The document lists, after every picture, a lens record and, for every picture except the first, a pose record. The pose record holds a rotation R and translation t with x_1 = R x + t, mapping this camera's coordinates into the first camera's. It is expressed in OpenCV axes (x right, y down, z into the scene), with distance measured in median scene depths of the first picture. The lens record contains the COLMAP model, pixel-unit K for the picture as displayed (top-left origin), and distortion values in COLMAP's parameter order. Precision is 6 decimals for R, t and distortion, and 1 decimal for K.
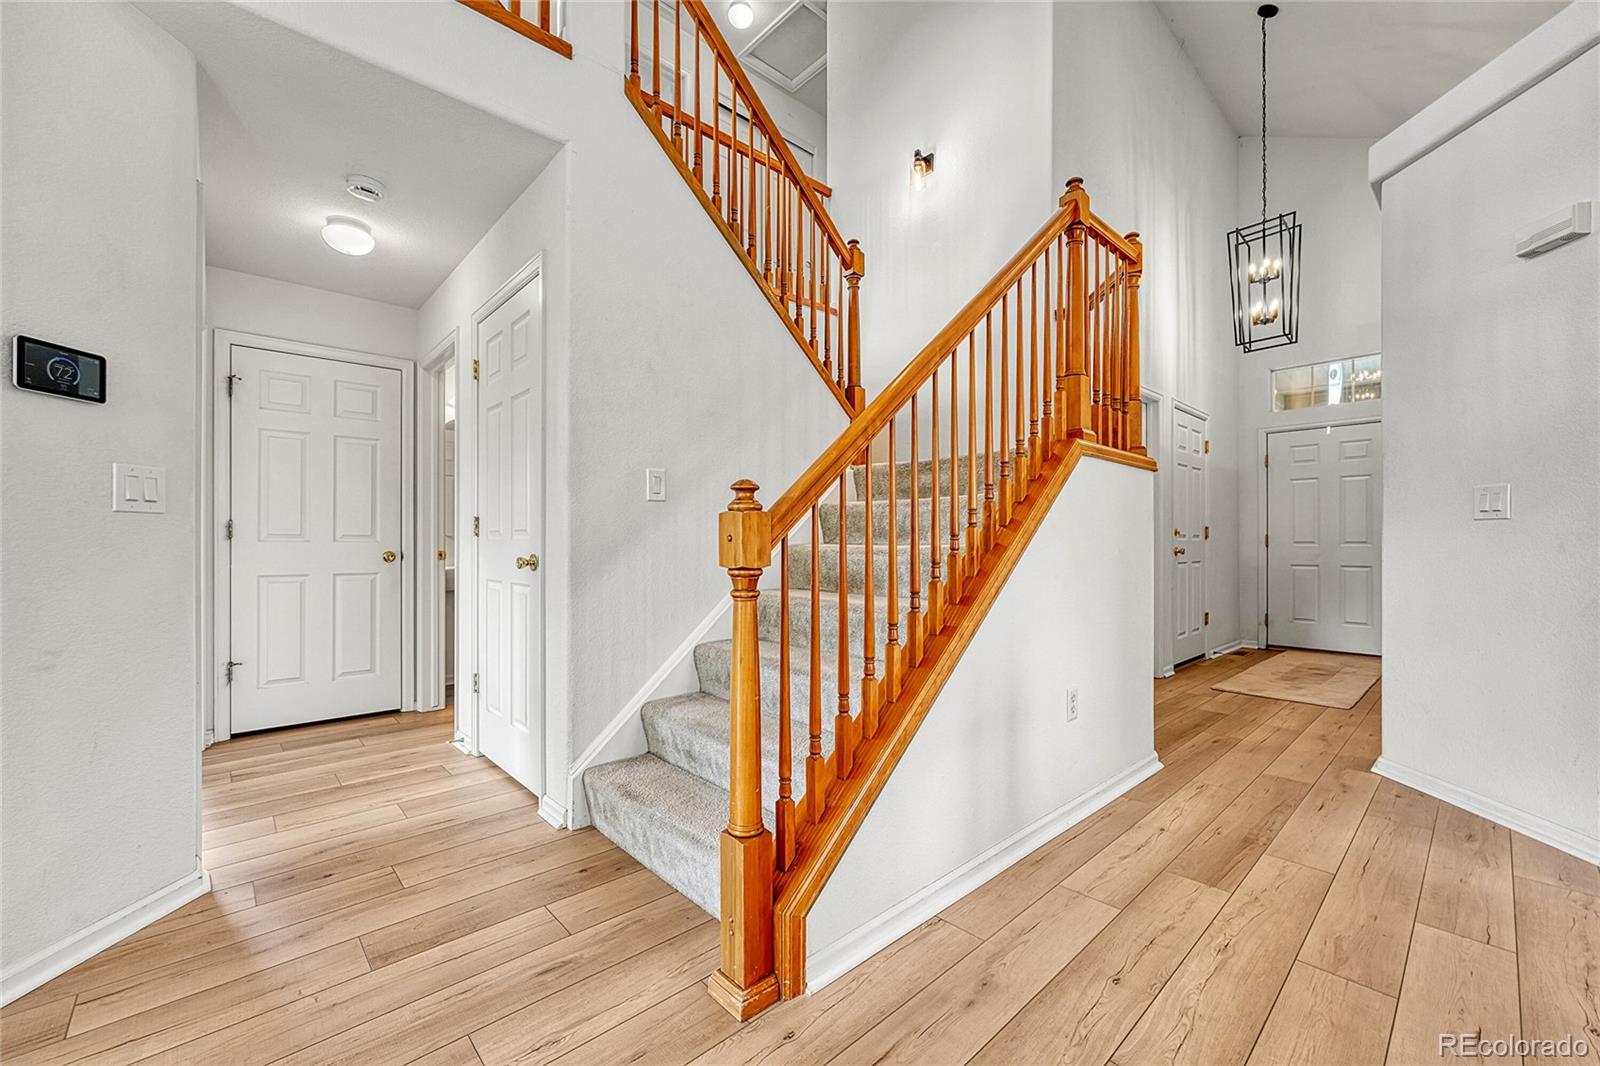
lens RADIAL K [[638.1, 0, 763.4], [0, 638.1, 544.3], [0, 0, 1]] dist [-0.000895, -0.000290]
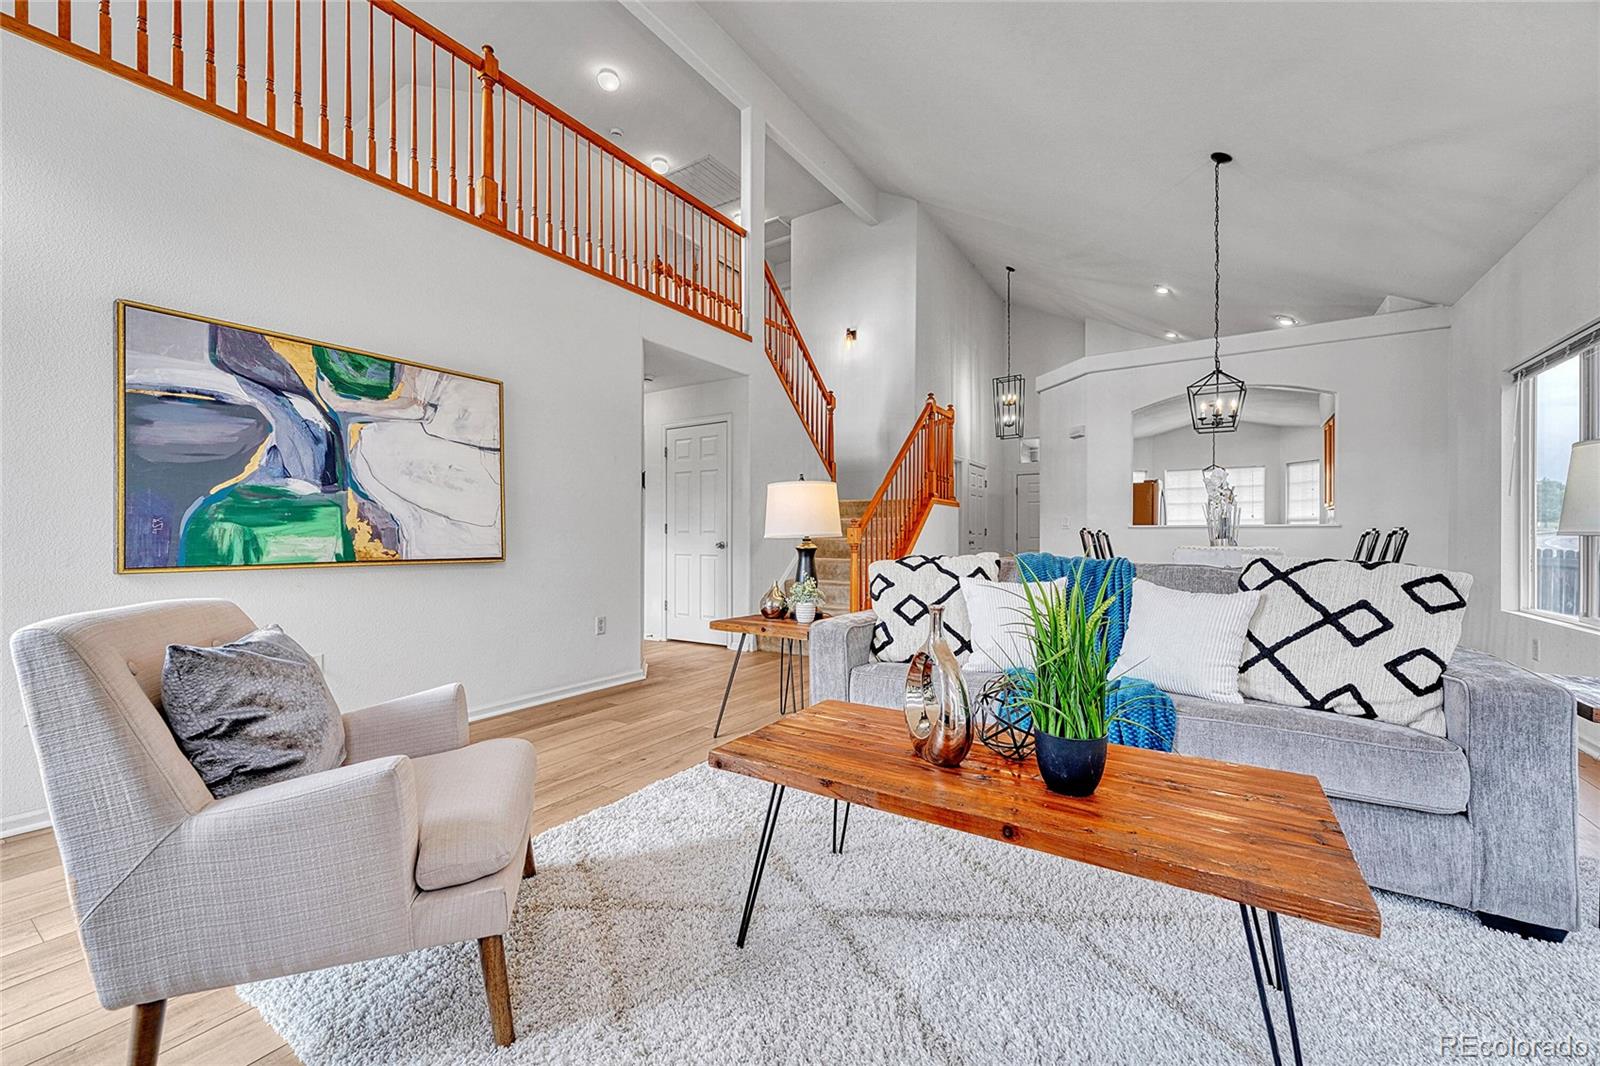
lens RADIAL K [[638.1, 0, 799.9], [0, 638.1, 537.3], [0, 0, 1]] dist [-0.000895, -0.000290]
pose [[0.955413, 0.001965, 0.295267, -0.445335], [-0.000795, 0.999991, -0.004081, 0.004299], [-0.295272, 0.003664, 0.955406, -0.745288]]
